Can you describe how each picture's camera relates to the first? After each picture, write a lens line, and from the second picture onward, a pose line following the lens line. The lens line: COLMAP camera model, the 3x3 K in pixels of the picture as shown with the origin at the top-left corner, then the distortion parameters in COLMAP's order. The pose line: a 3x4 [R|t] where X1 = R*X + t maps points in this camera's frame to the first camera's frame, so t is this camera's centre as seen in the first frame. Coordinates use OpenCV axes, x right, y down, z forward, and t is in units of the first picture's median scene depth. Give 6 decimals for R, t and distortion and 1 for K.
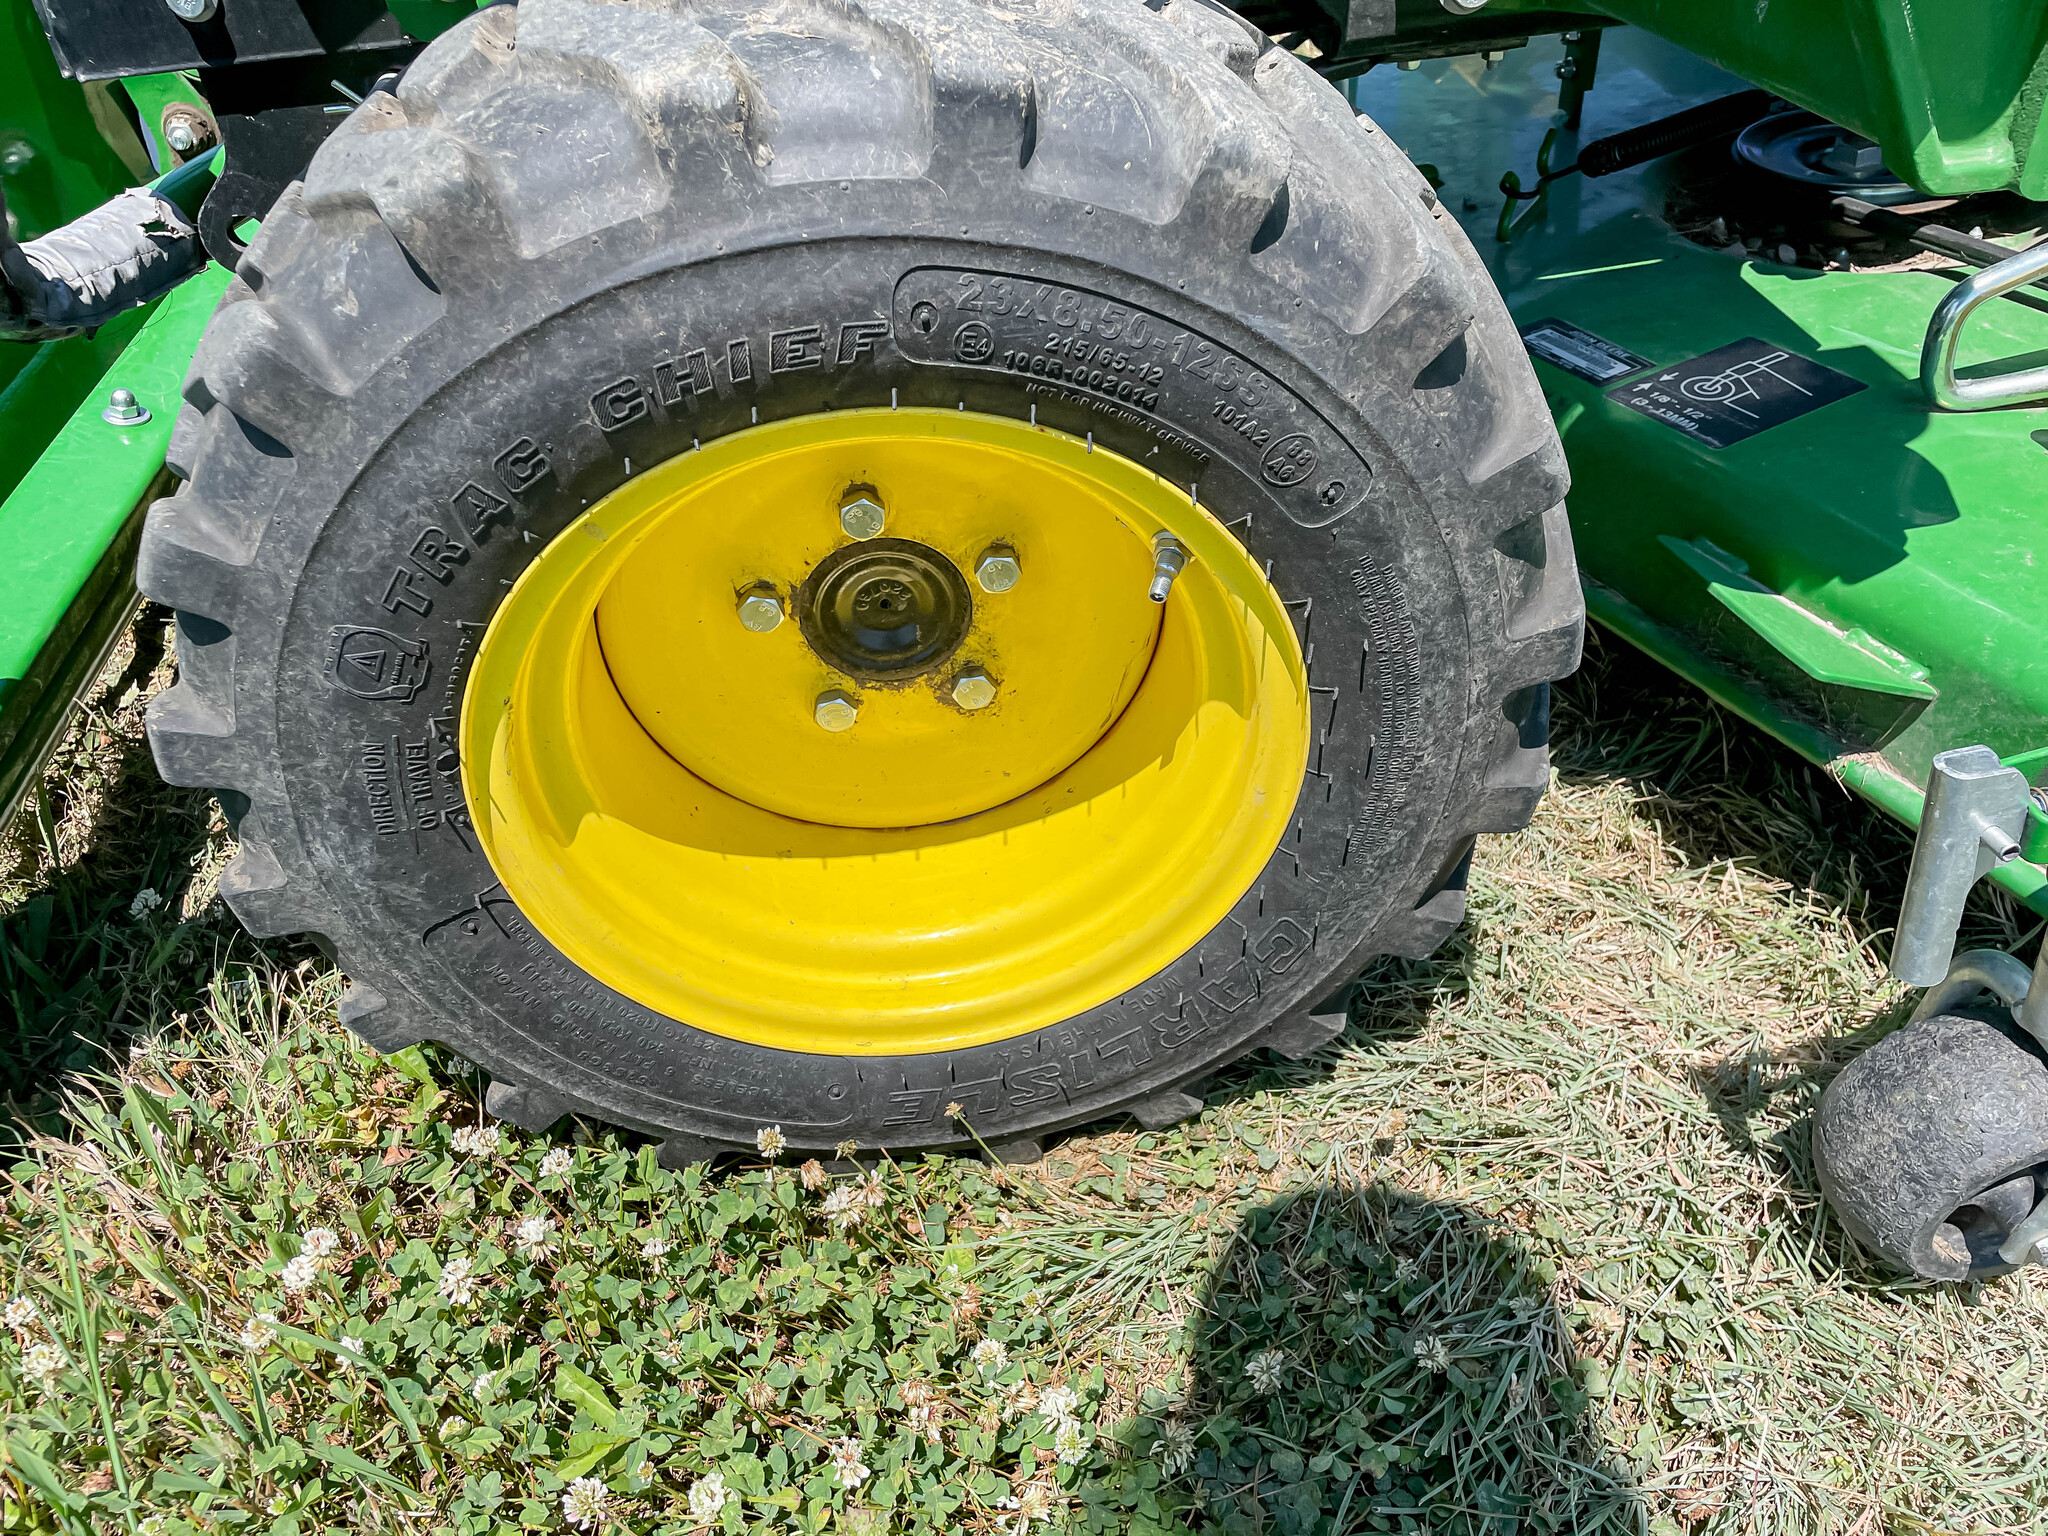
lens RADIAL K [[1547.6, 0, 1018.0], [0, 1547.6, 748.4], [0, 0, 1]] dist [0.099033, -0.144491]
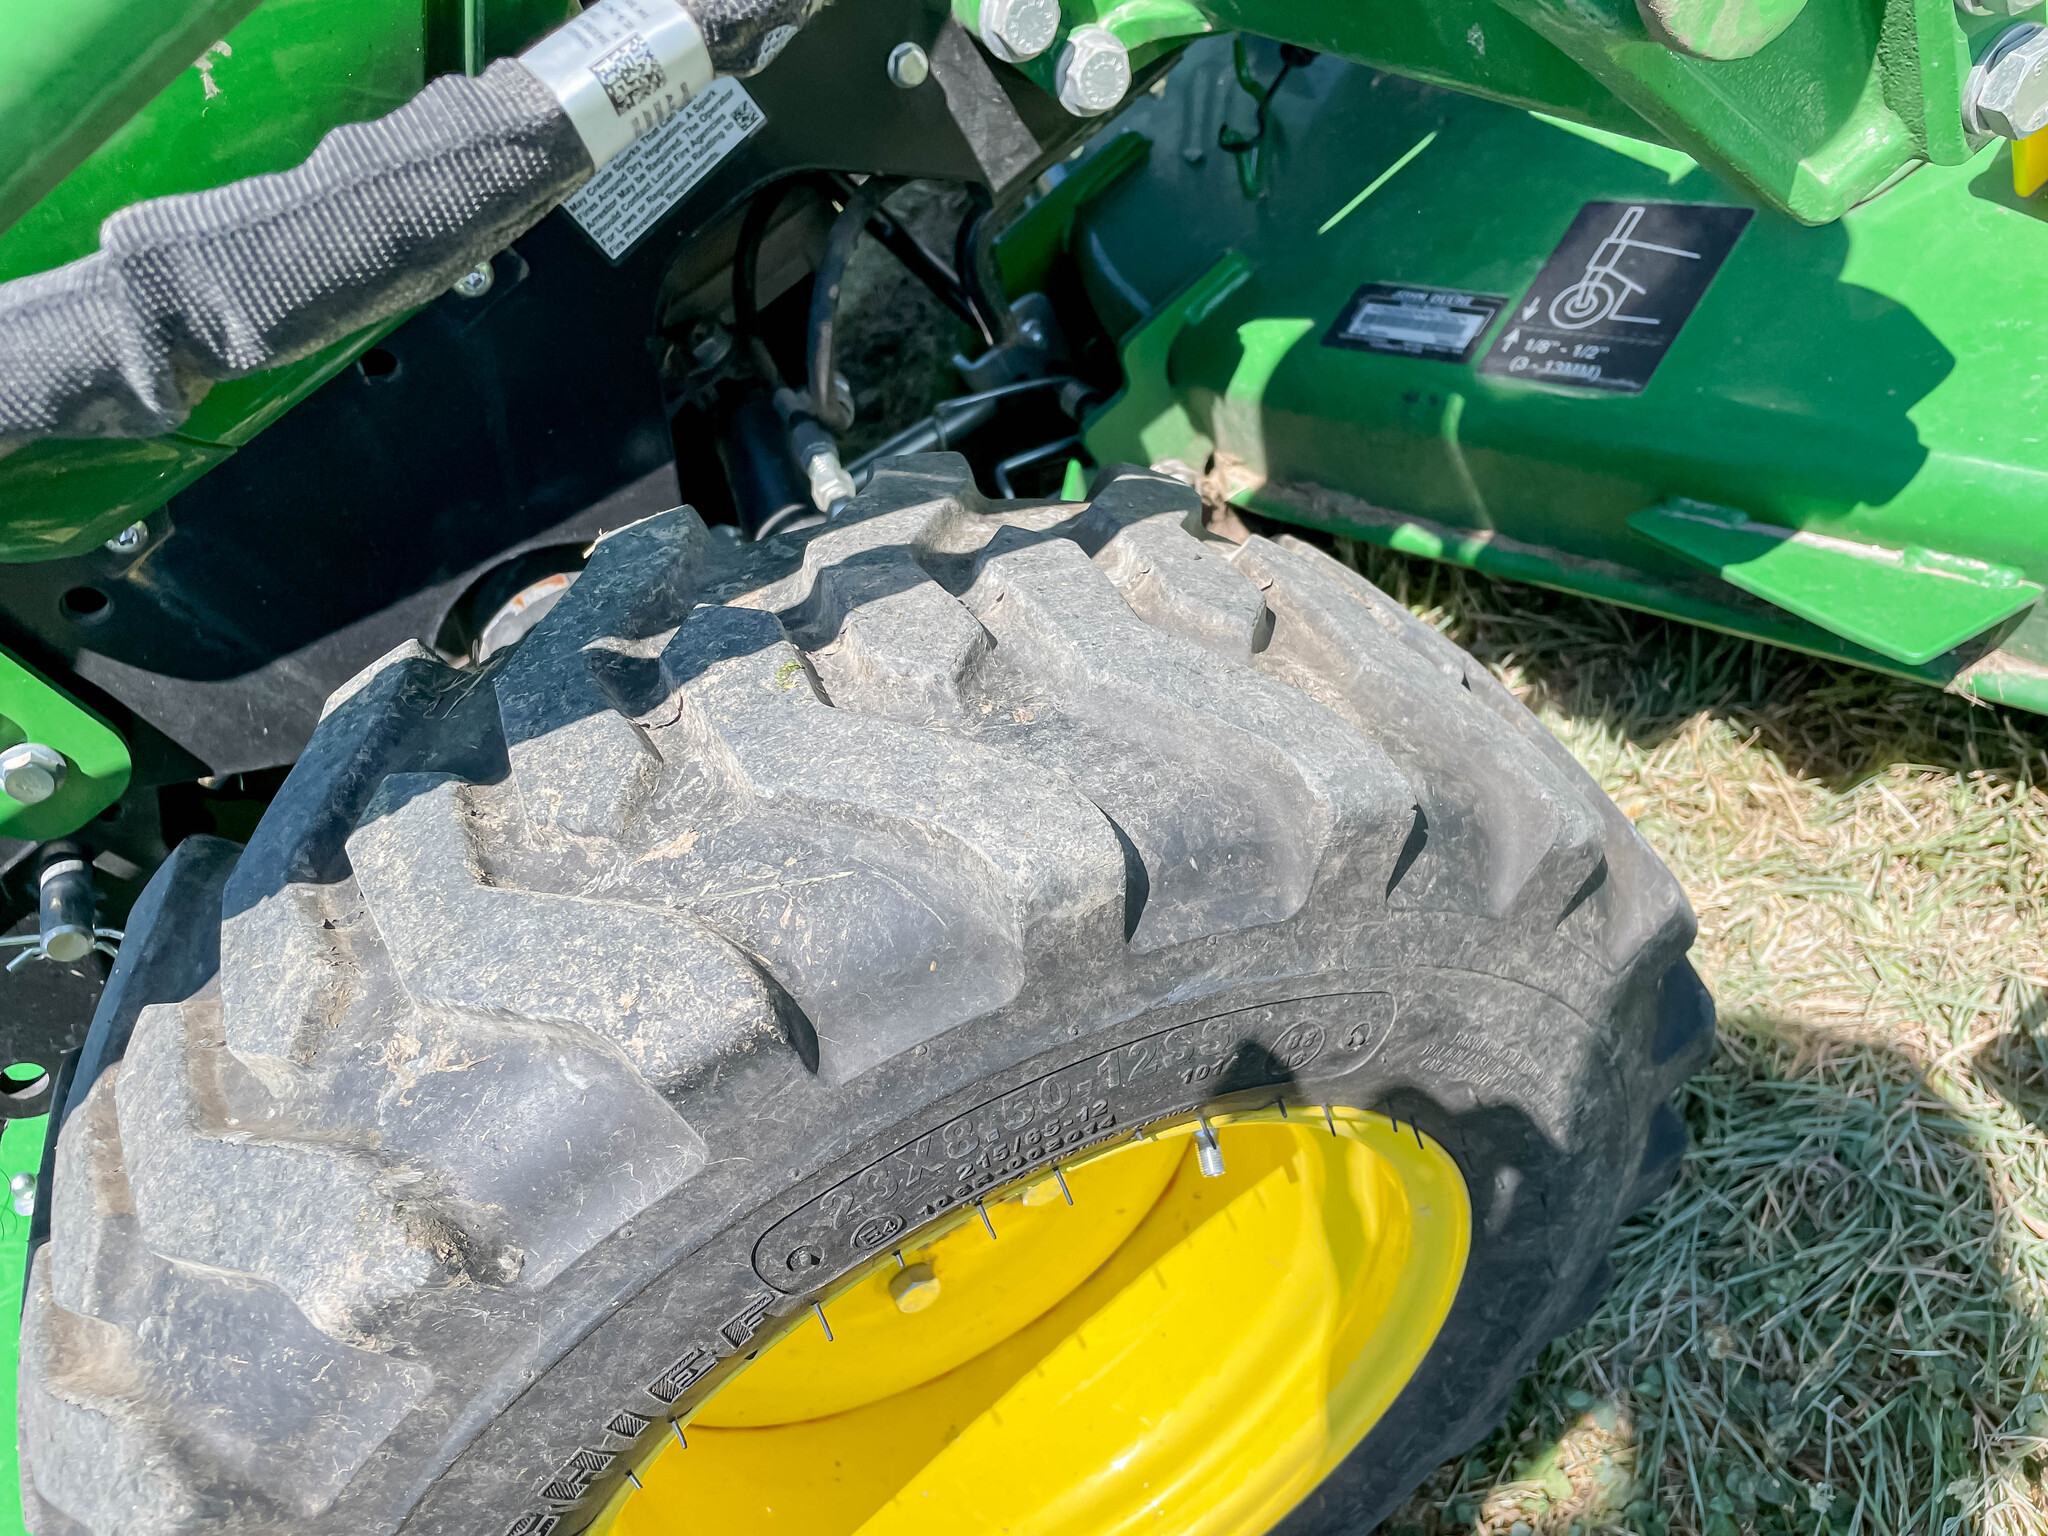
lens RADIAL K [[1547.6, 0, 1018.0], [0, 1547.6, 748.4], [0, 0, 1]] dist [0.099033, -0.144491]
pose [[0.854649, -0.517083, -0.046916, 0.126514], [0.519182, 0.850239, 0.086857, -0.331166], [-0.005022, -0.098591, 0.995115, 0.183816]]
